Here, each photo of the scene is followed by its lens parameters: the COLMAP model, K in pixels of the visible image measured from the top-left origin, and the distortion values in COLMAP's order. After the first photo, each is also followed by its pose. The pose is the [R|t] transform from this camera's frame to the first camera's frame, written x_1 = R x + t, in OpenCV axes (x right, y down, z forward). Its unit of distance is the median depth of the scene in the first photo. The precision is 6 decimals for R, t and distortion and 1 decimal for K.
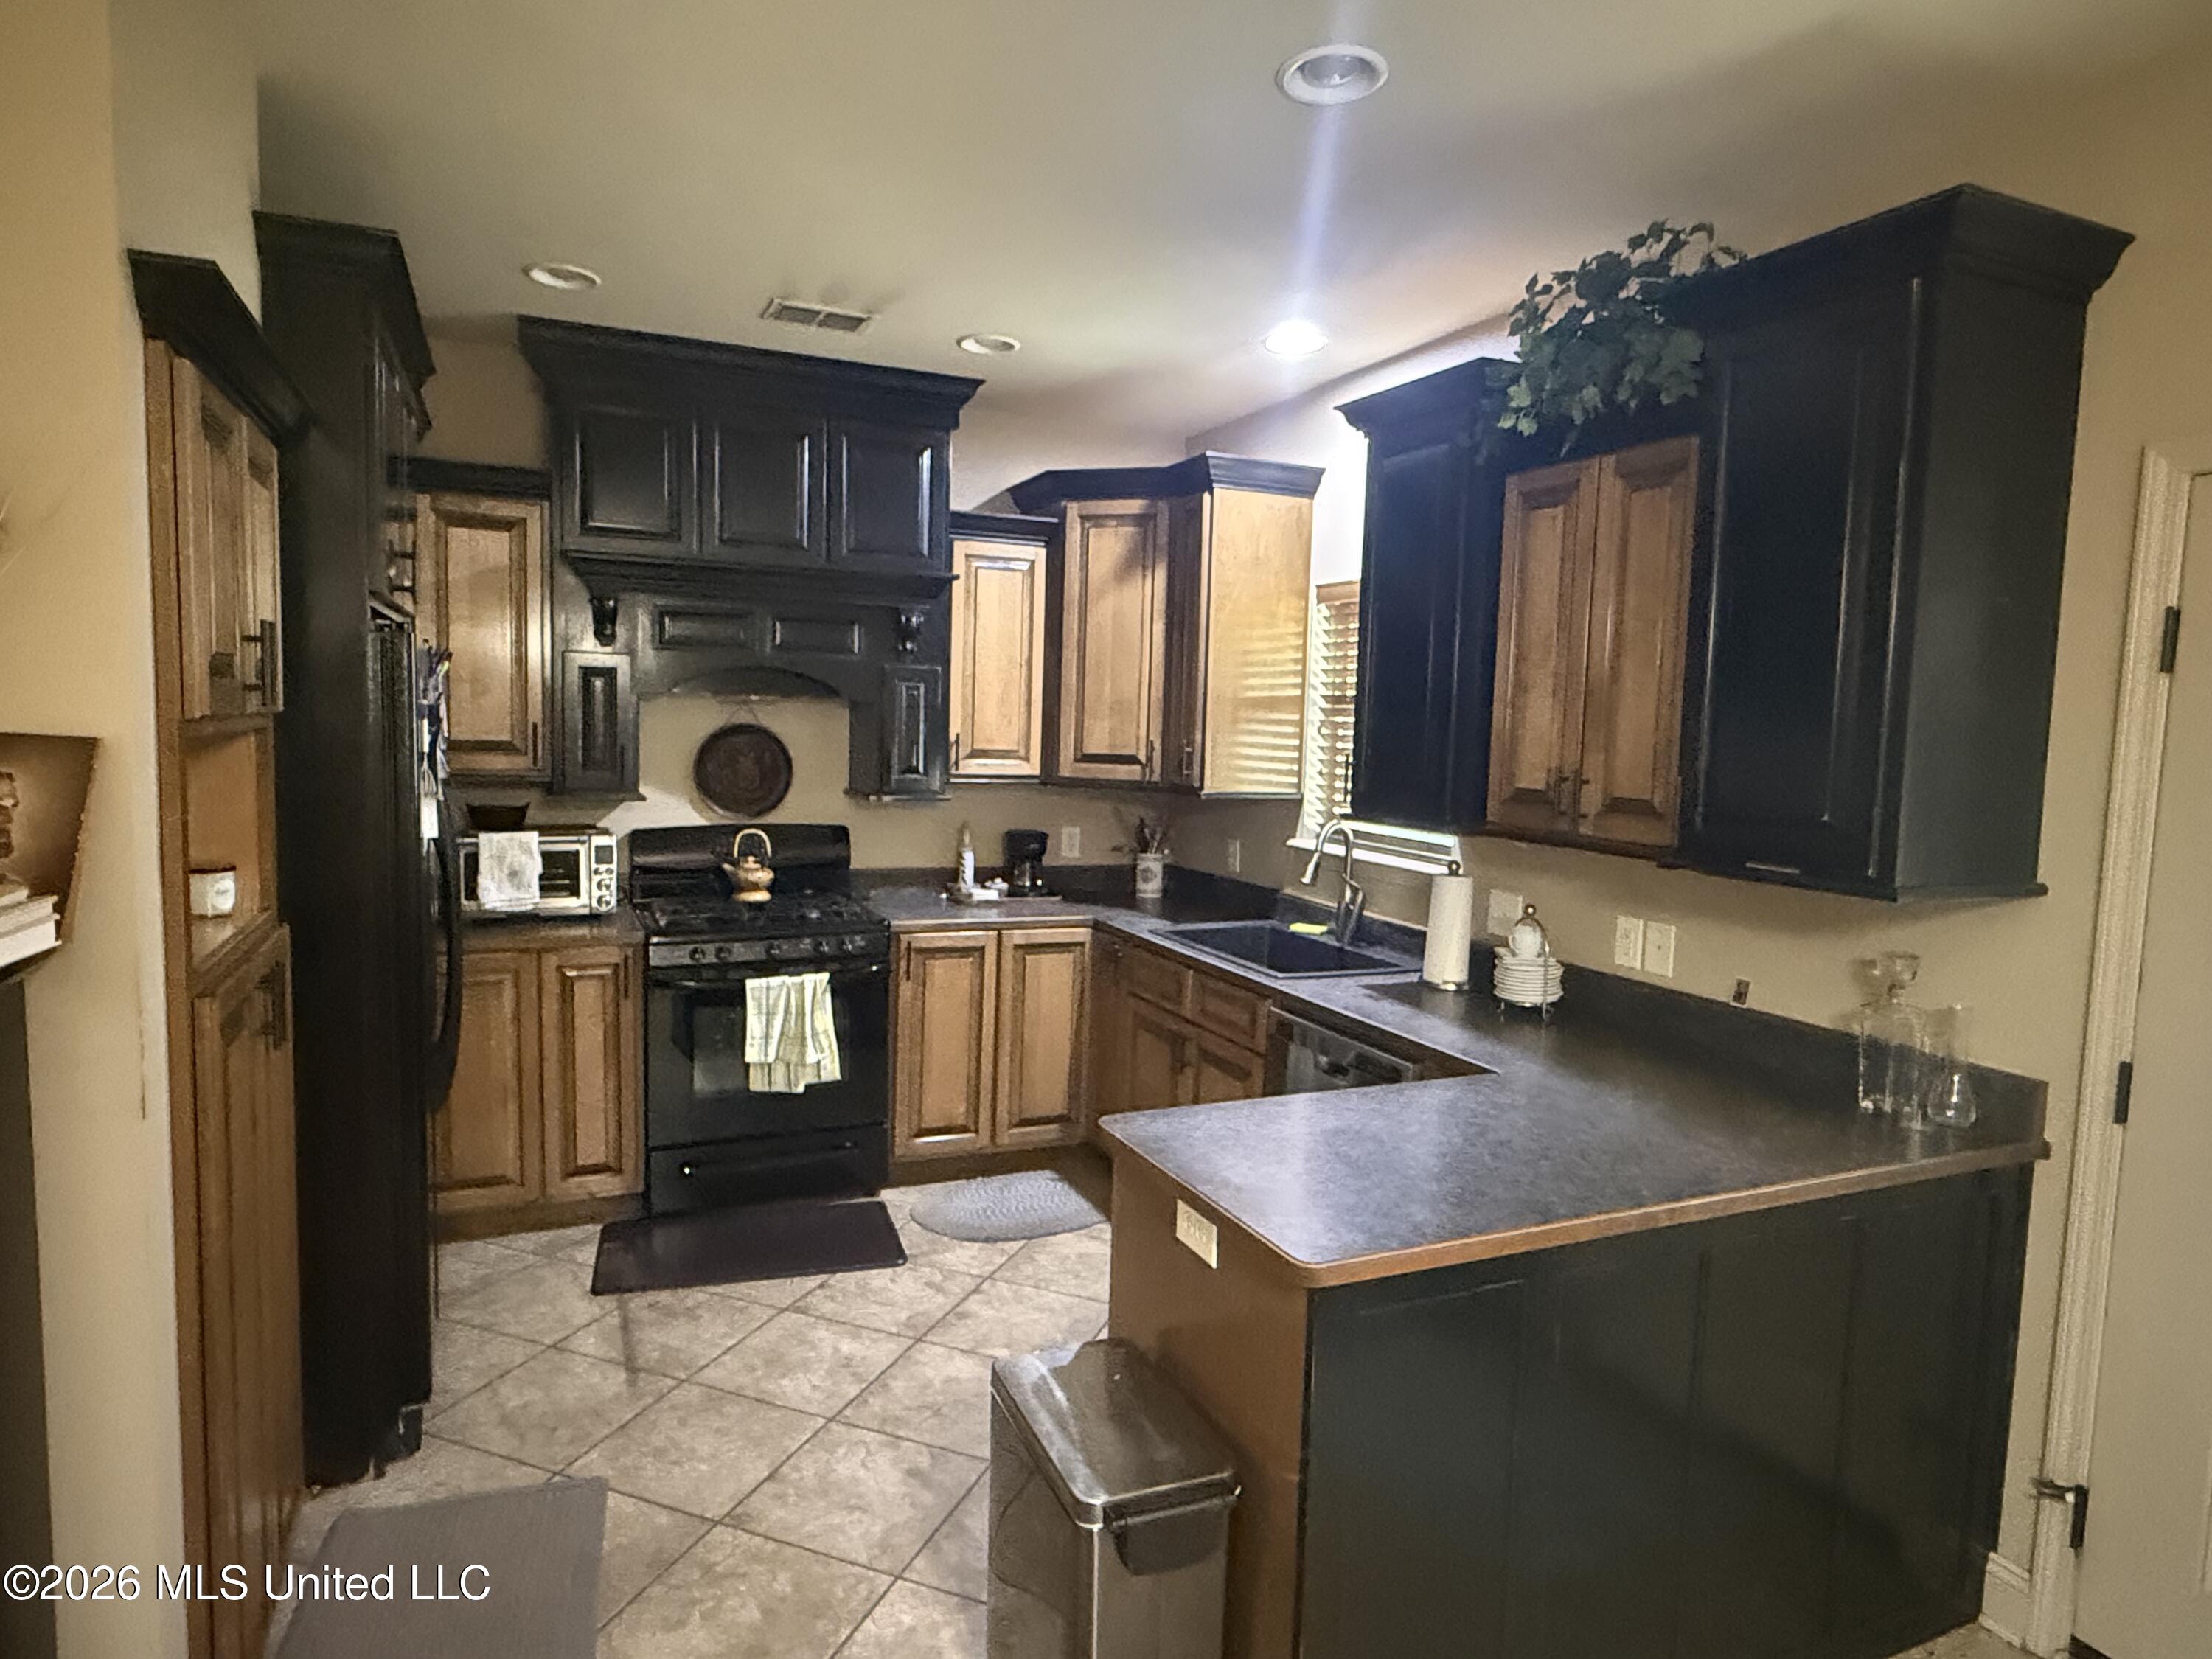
lens RADIAL K [[1284.0, 0, 1106.0], [0, 1284.0, 829.5], [0, 0, 1]] dist [-0.000718, 0.000969]
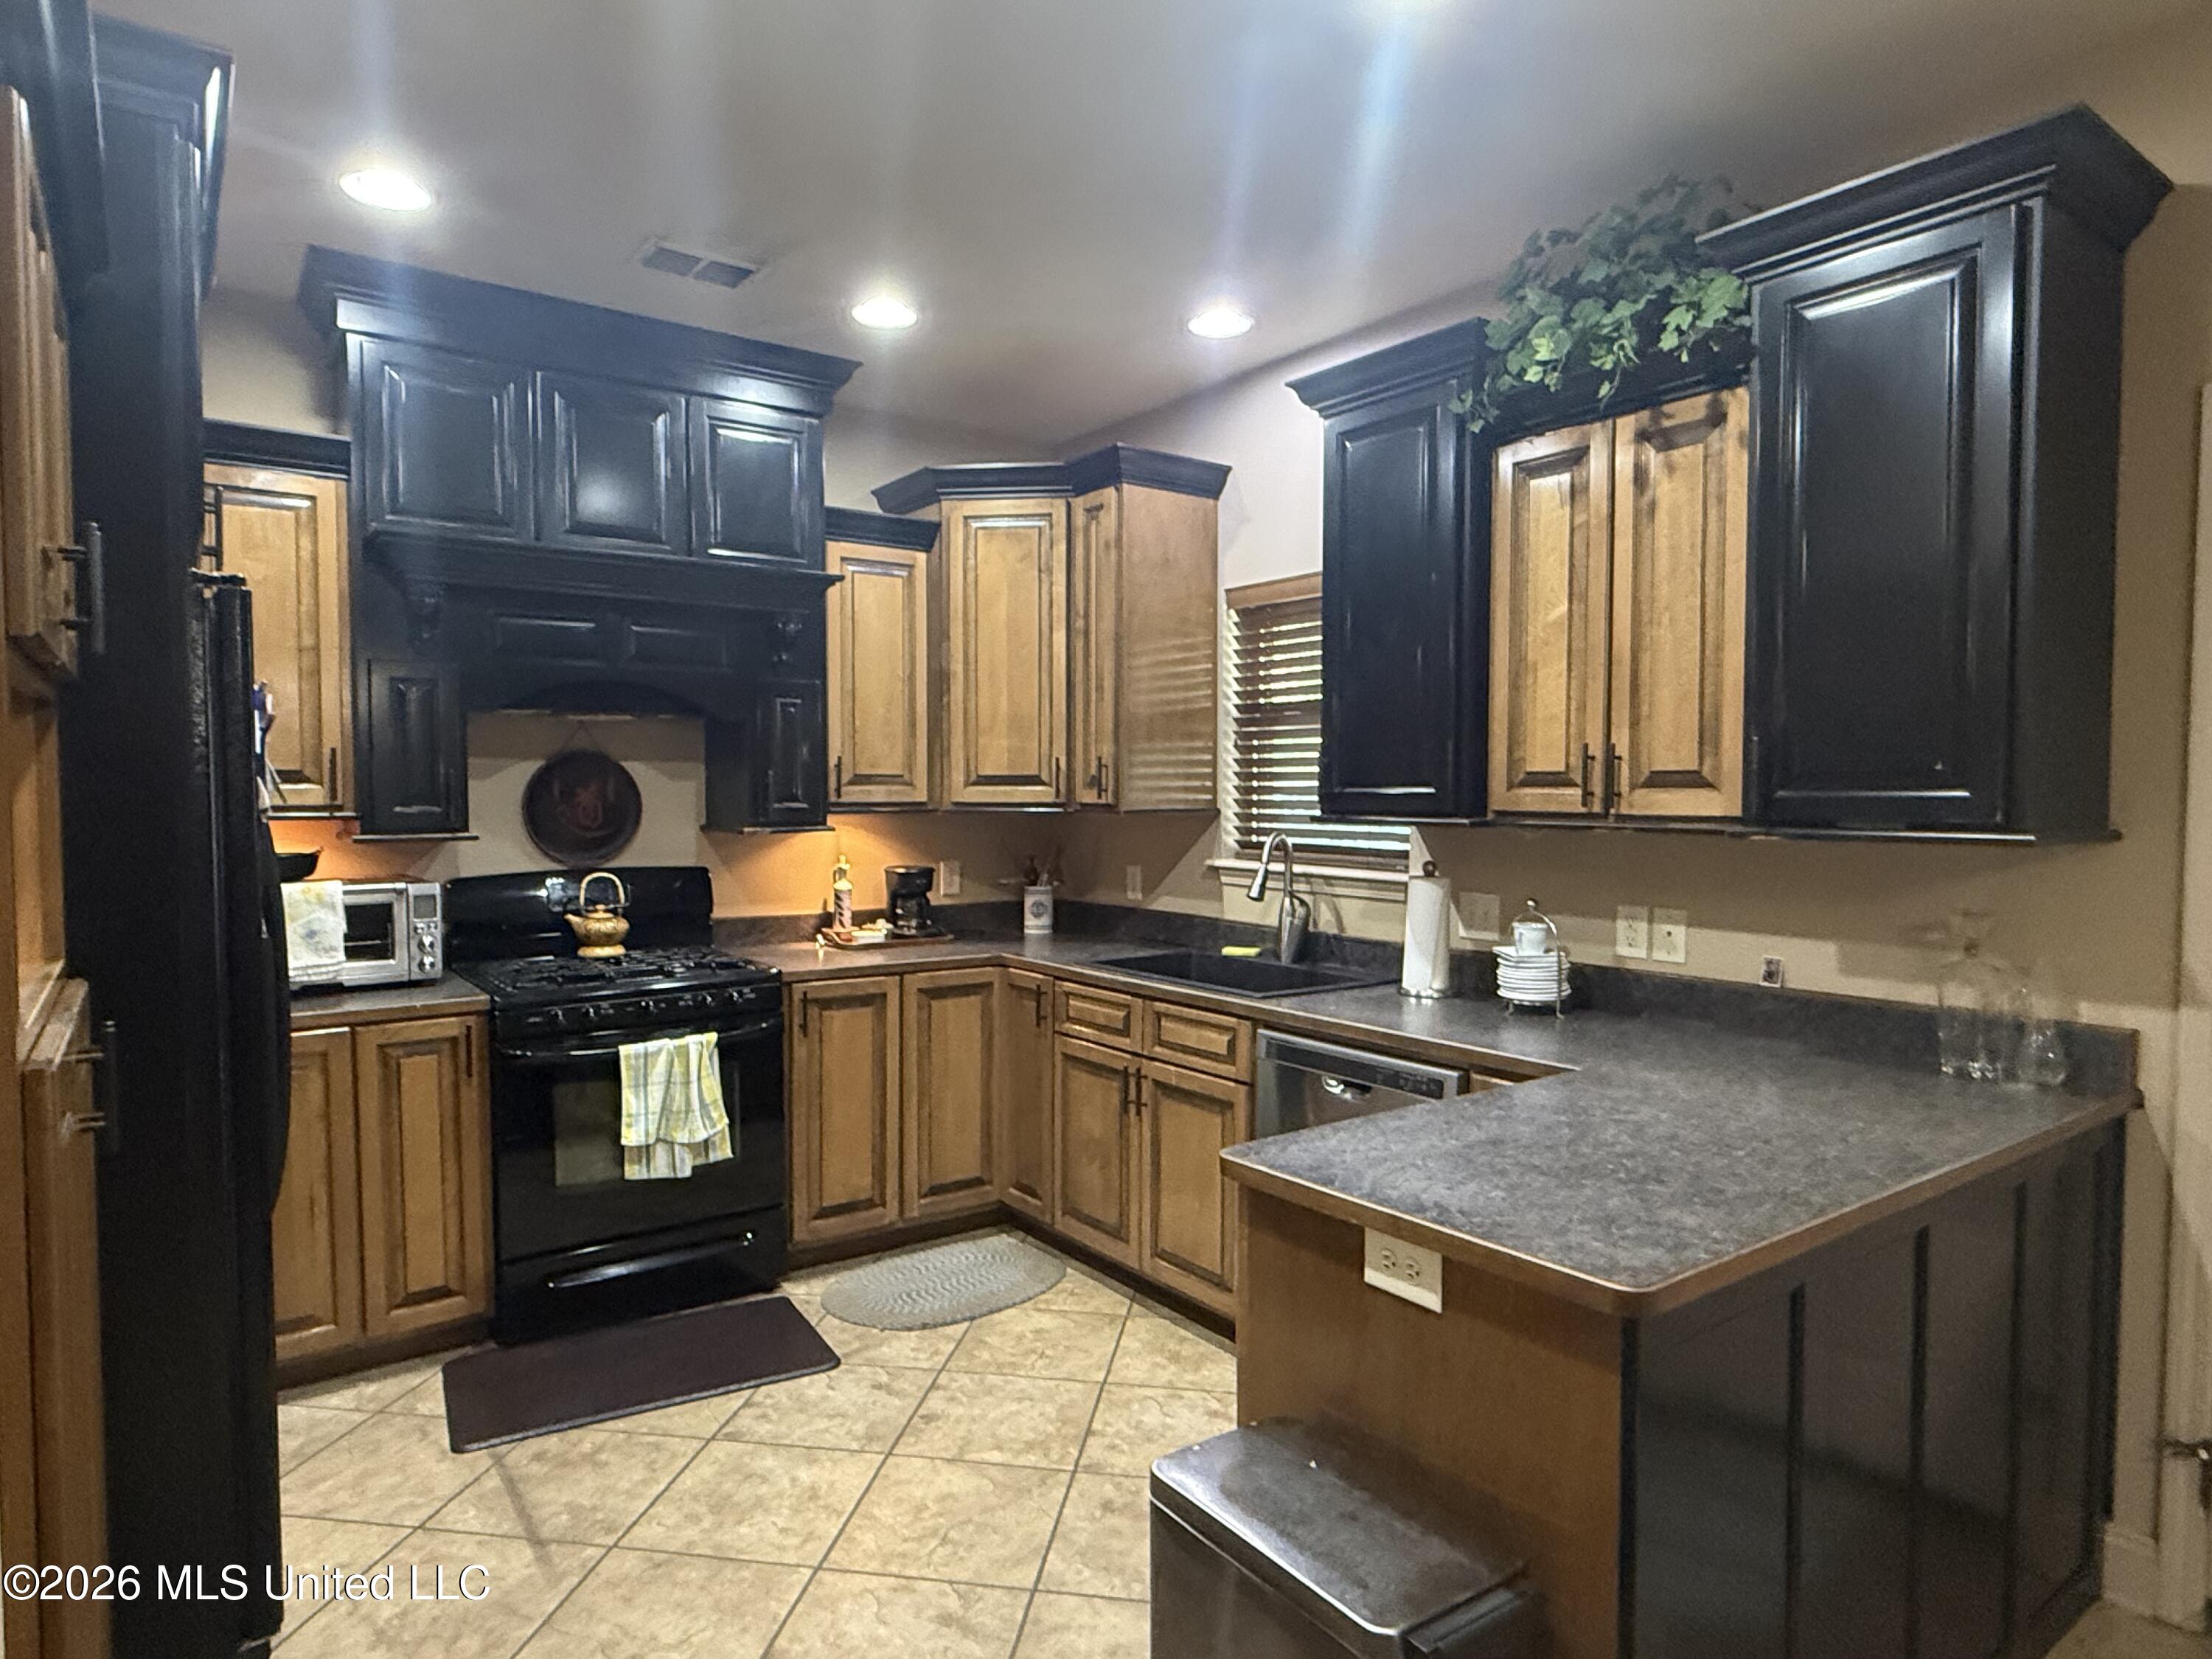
lens RADIAL K [[1282.4, 0, 1110.6], [0, 1282.4, 840.1], [0, 0, 1]] dist [0.001008, 0.000195]
pose [[0.977313, -0.038104, 0.208342, -0.137183], [0.047040, 0.998166, -0.038106, 0.029978], [-0.206508, 0.047042, 0.977313, 0.110426]]
